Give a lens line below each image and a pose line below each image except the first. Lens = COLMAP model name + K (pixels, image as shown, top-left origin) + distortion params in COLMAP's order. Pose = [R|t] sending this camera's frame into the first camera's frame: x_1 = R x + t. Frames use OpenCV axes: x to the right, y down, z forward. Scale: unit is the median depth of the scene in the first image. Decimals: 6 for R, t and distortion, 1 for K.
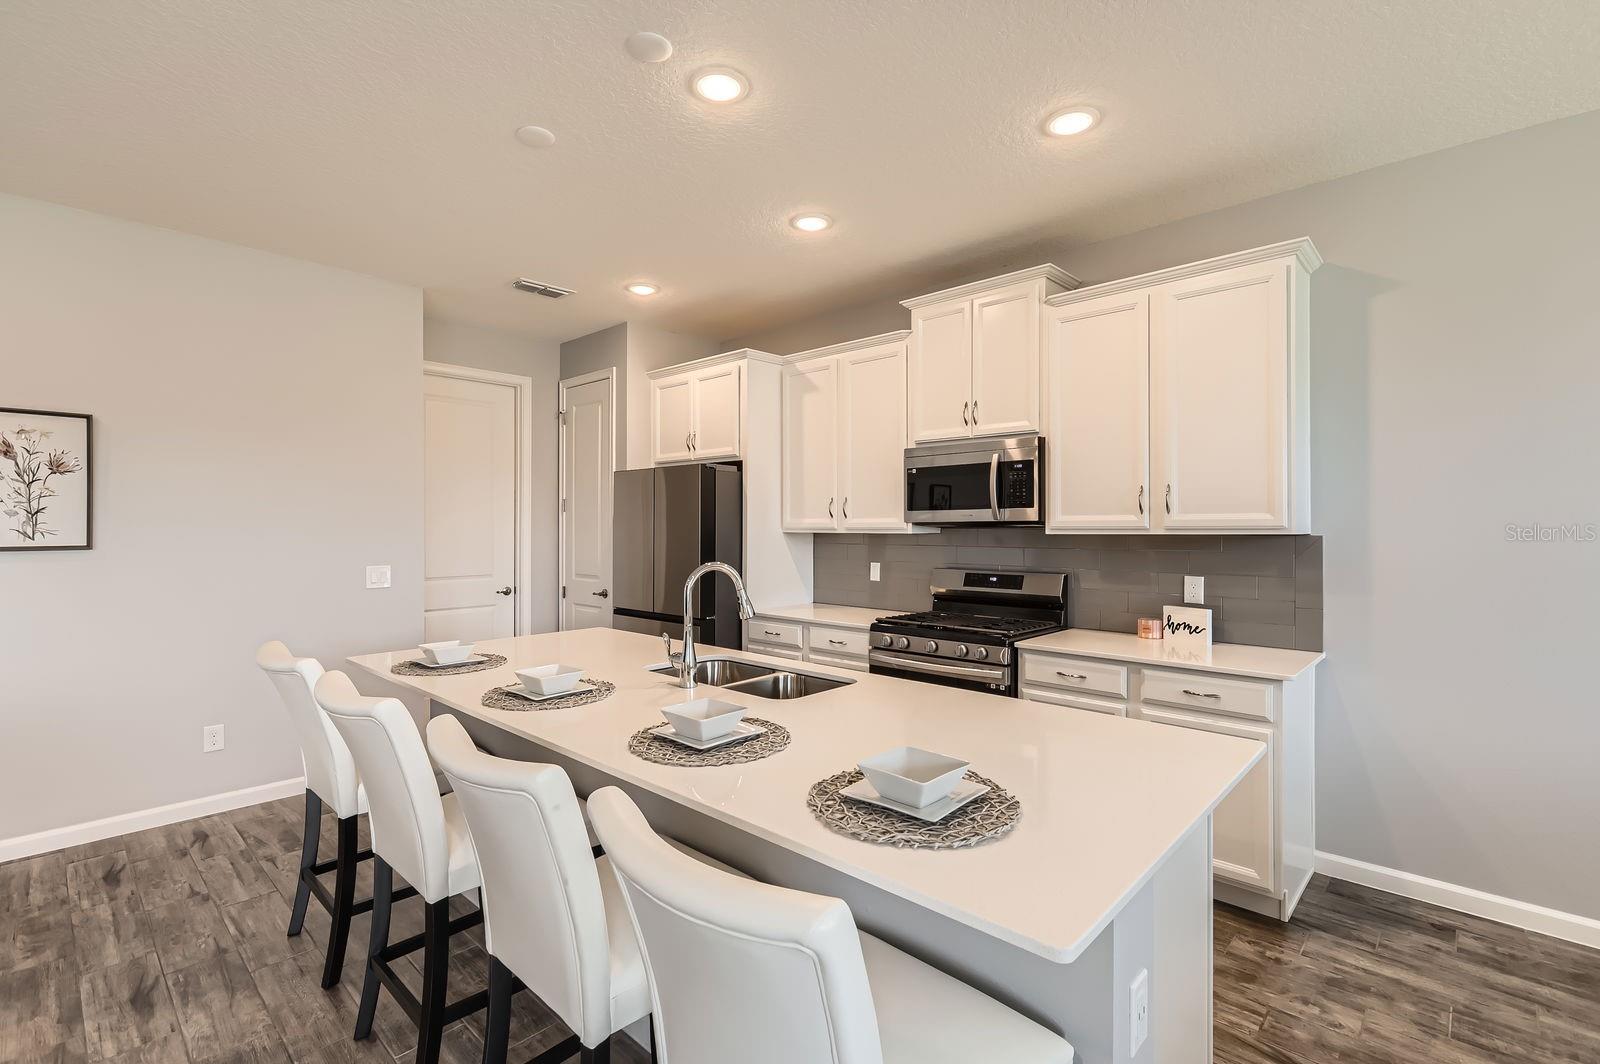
lens RADIAL K [[723.5, 0, 801.2], [0, 723.5, 527.3], [0, 0, 1]] dist [0.004174, -0.000393]
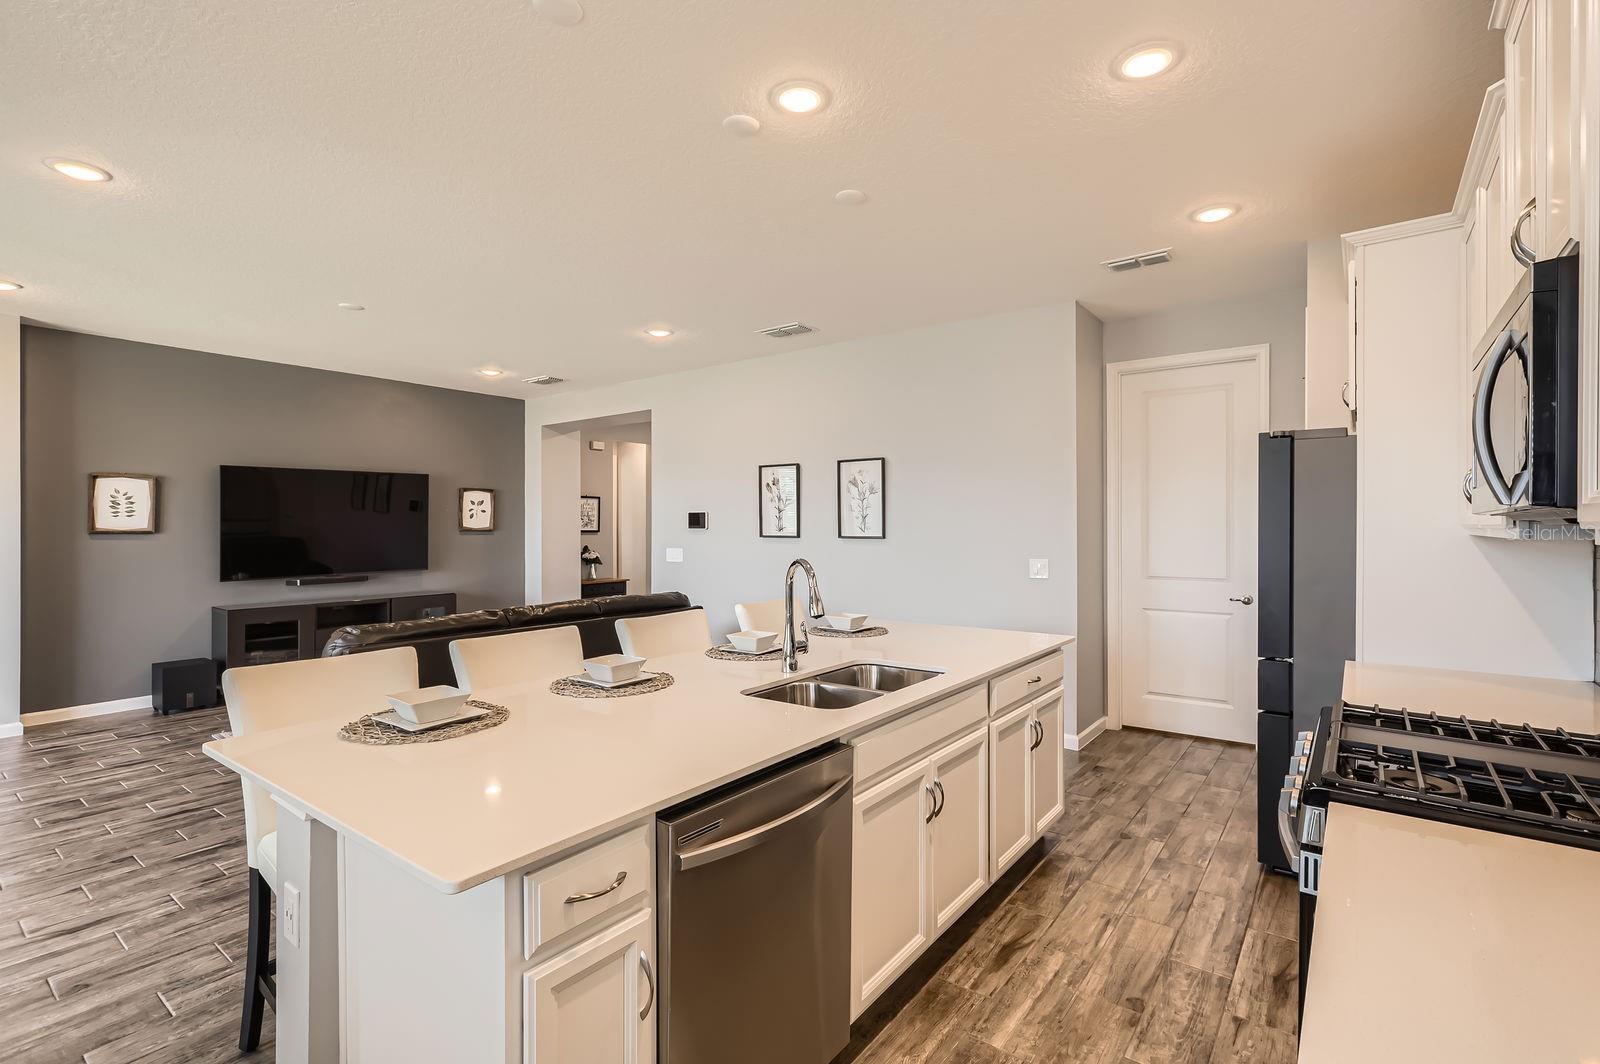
lens RADIAL K [[723.5, 0, 796.8], [0, 723.5, 537.7], [0, 0, 1]] dist [0.004174, -0.000393]
pose [[0.103656, 0.017154, -0.994465, 0.653520], [-0.002666, 0.999852, 0.016969, 0.000976], [0.994610, 0.000892, 0.103686, 0.631222]]
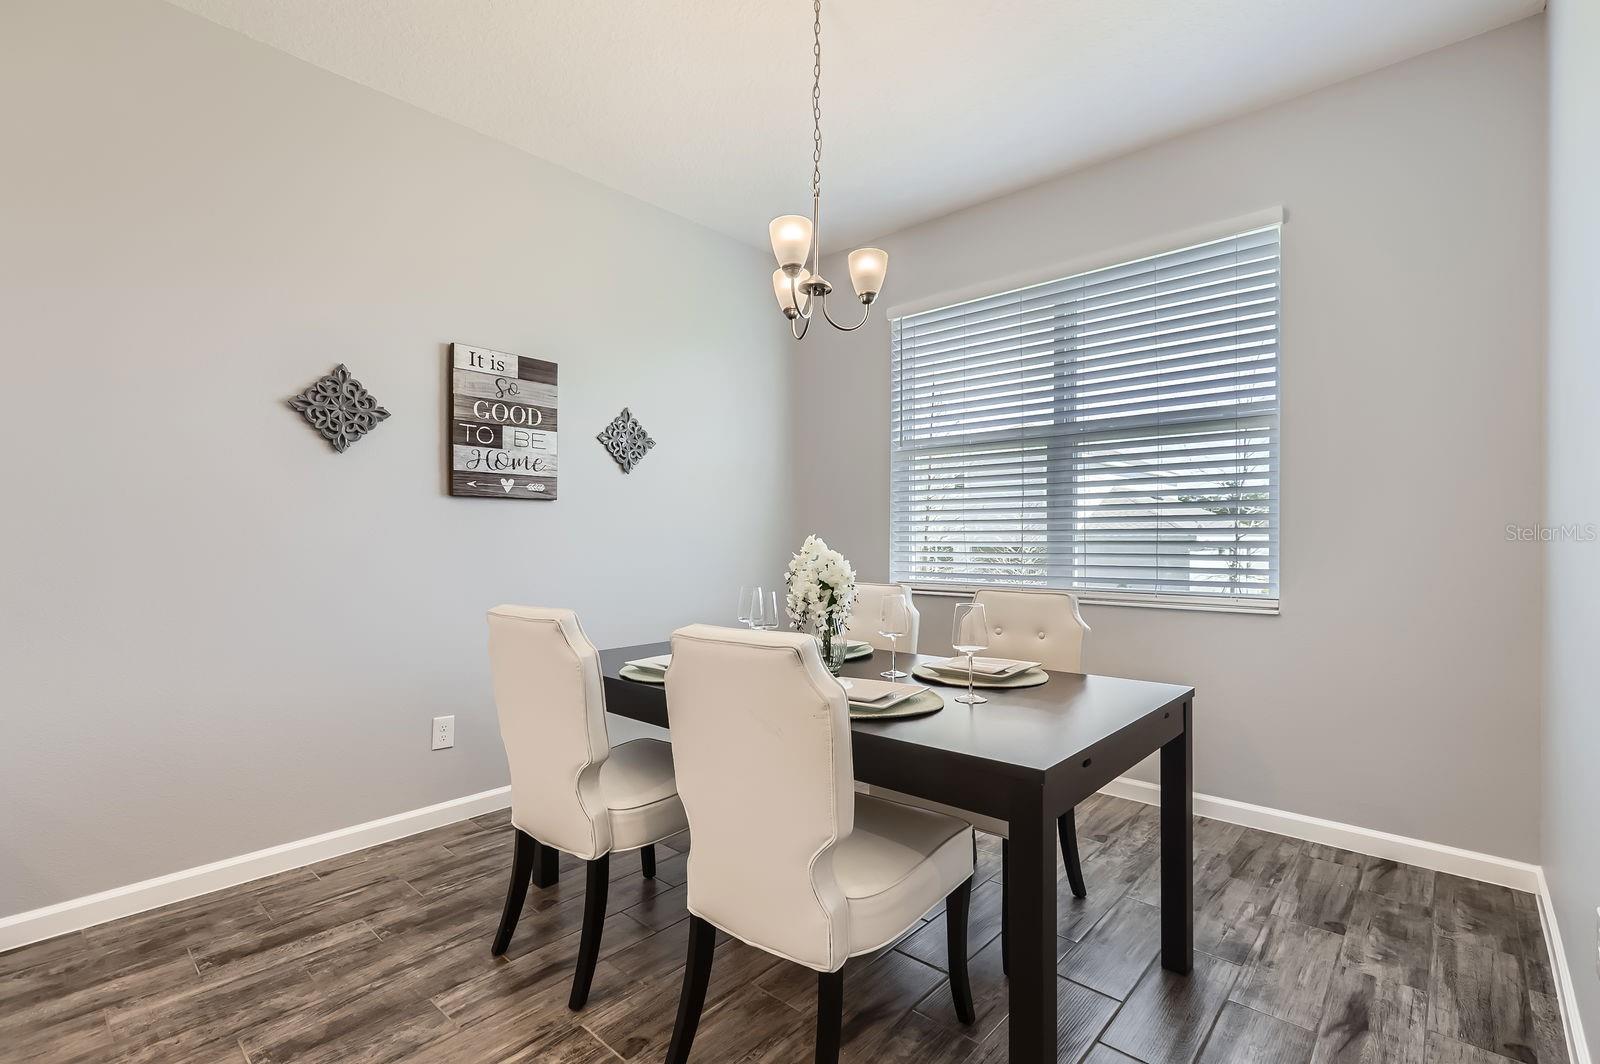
lens RADIAL K [[723.5, 0, 791.1], [0, 723.5, 534.3], [0, 0, 1]] dist [0.004174, -0.000393]
pose [[-0.010015, 0.002395, 0.999947, 0.117626], [0.005164, 0.999984, -0.002343, 0.082186], [-0.999937, 0.005141, -0.010027, 0.149437]]
